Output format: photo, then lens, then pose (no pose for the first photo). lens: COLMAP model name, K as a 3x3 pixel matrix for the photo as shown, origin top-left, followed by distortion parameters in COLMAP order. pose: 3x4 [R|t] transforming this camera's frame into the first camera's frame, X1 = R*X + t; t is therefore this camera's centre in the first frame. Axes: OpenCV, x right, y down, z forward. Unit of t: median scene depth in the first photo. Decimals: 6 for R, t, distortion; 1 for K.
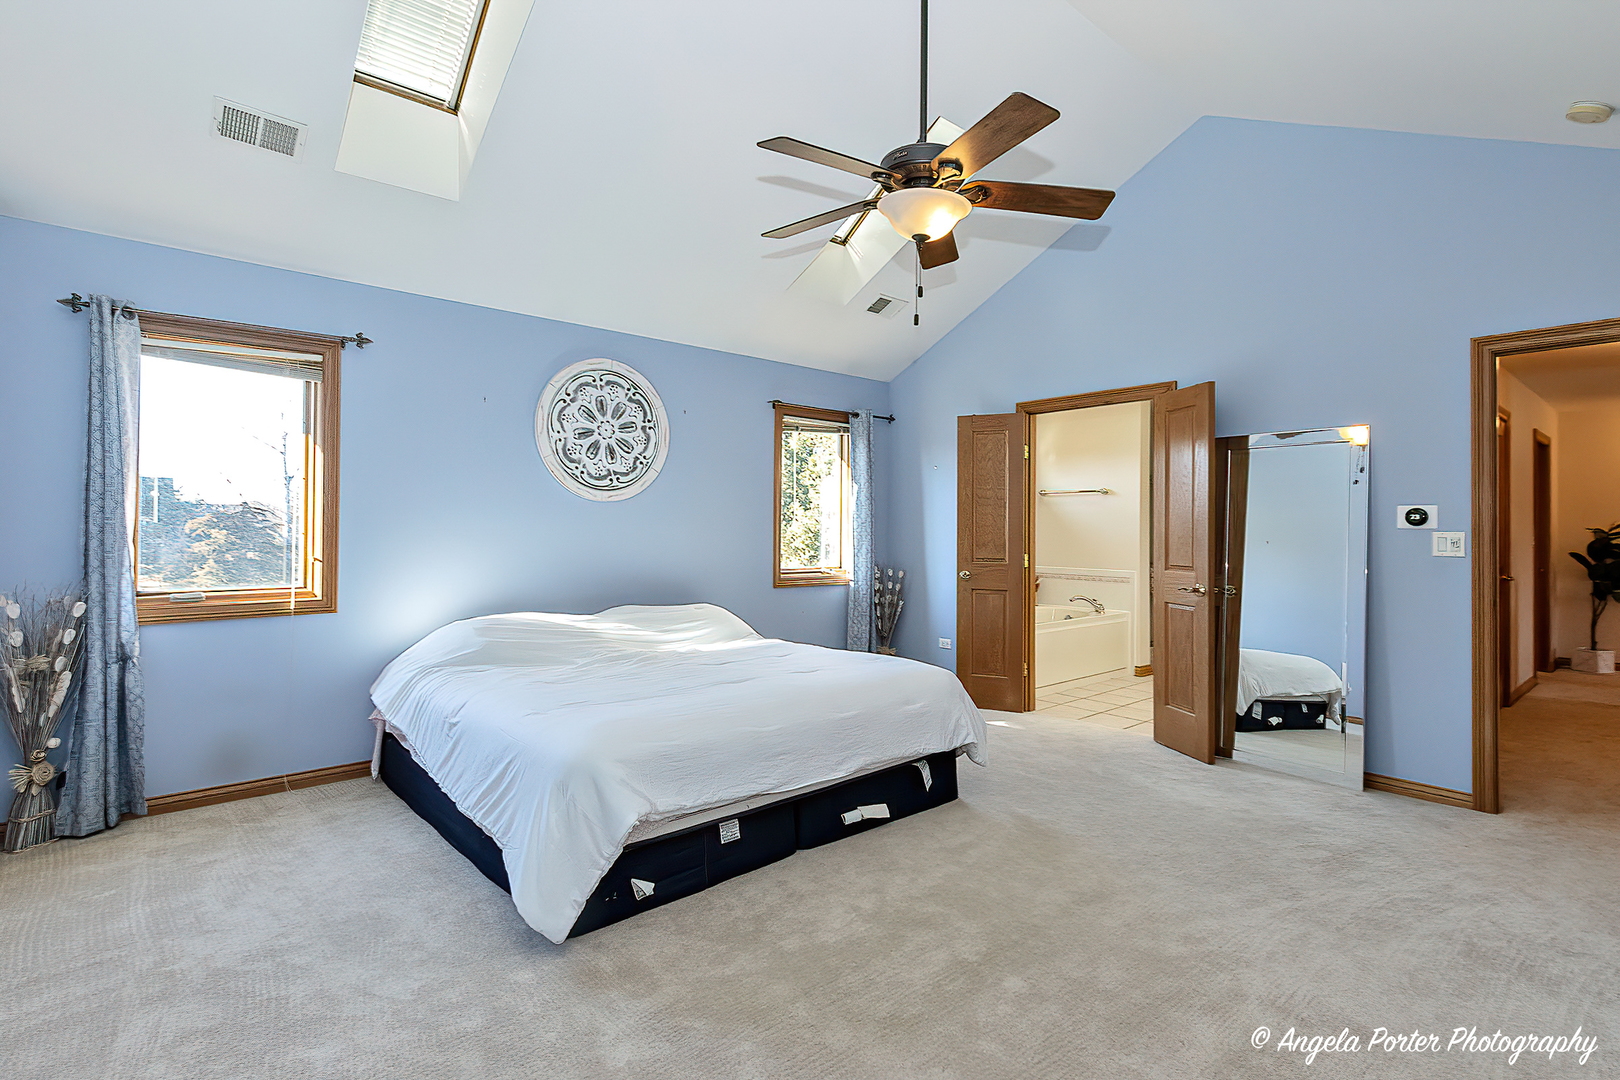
lens RADIAL K [[775.6, 0, 817.1], [0, 775.6, 513.2], [0, 0, 1]] dist [0.002666, -0.000094]
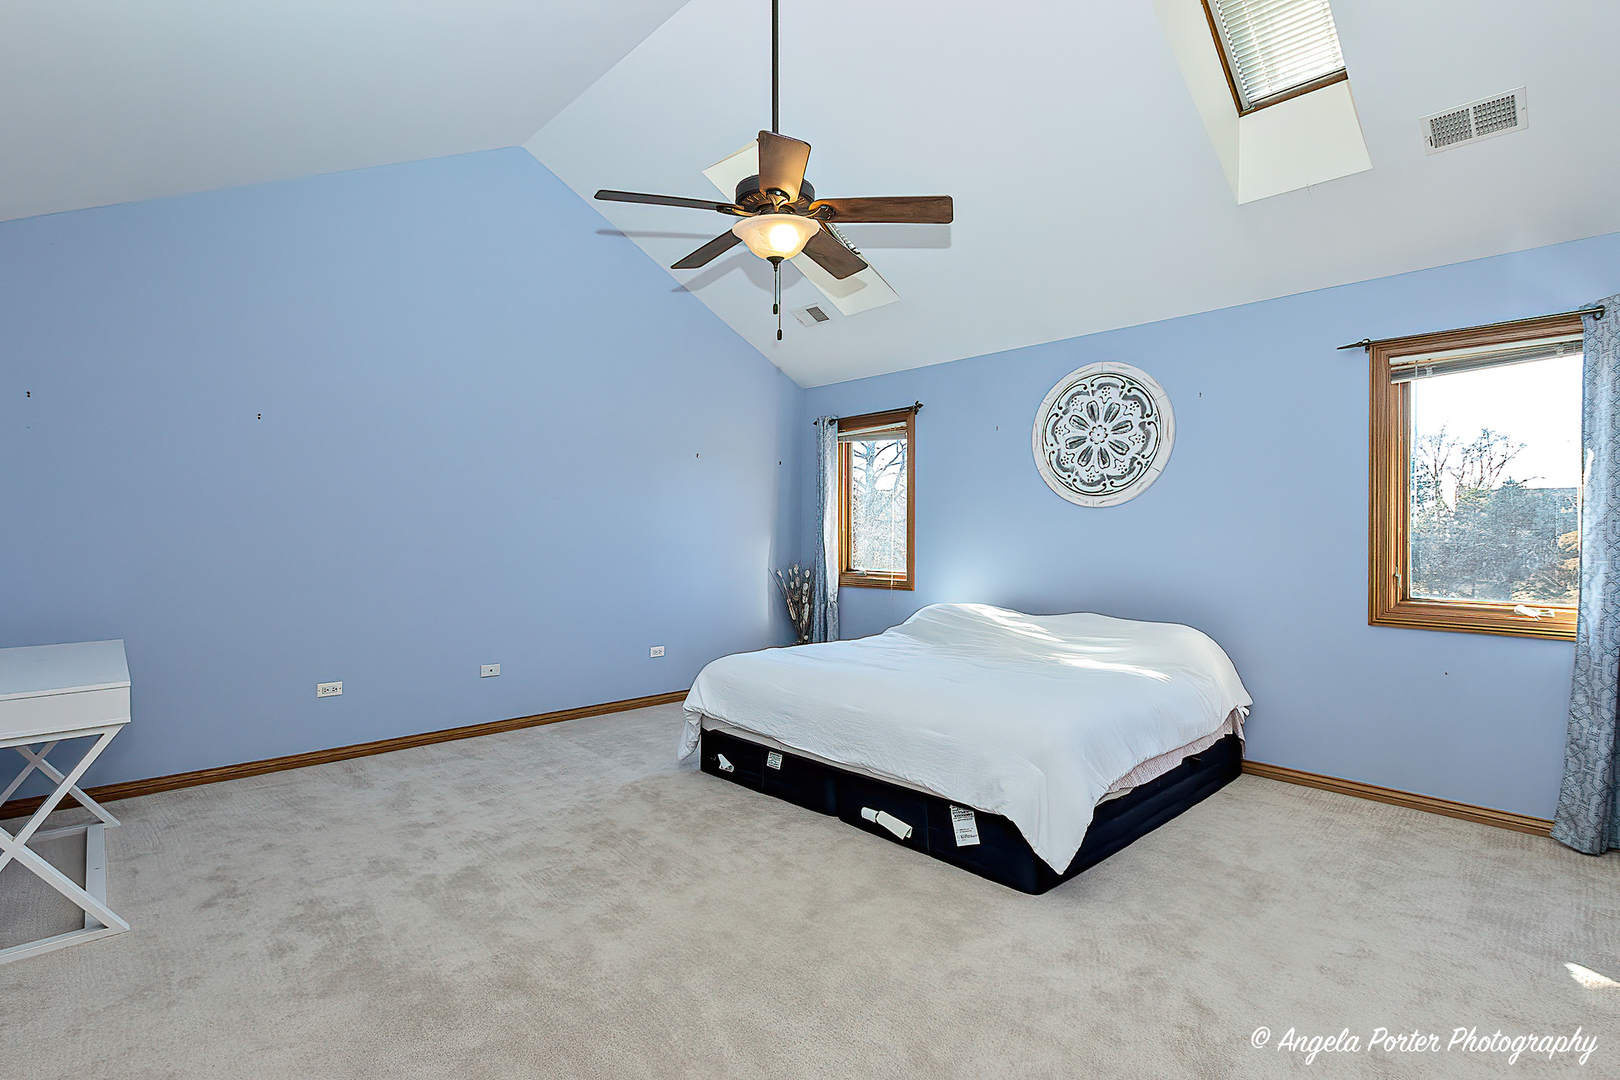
lens RADIAL K [[782.3, 0, 810.0], [0, 782.3, 540.0], [0, 0, 1]] dist [0.000938, 0.000077]
pose [[0.039166, -0.002889, -0.999229, 0.711119], [0.009312, 0.999953, -0.002526, 0.025832], [0.999189, -0.009206, 0.039191, 0.597762]]
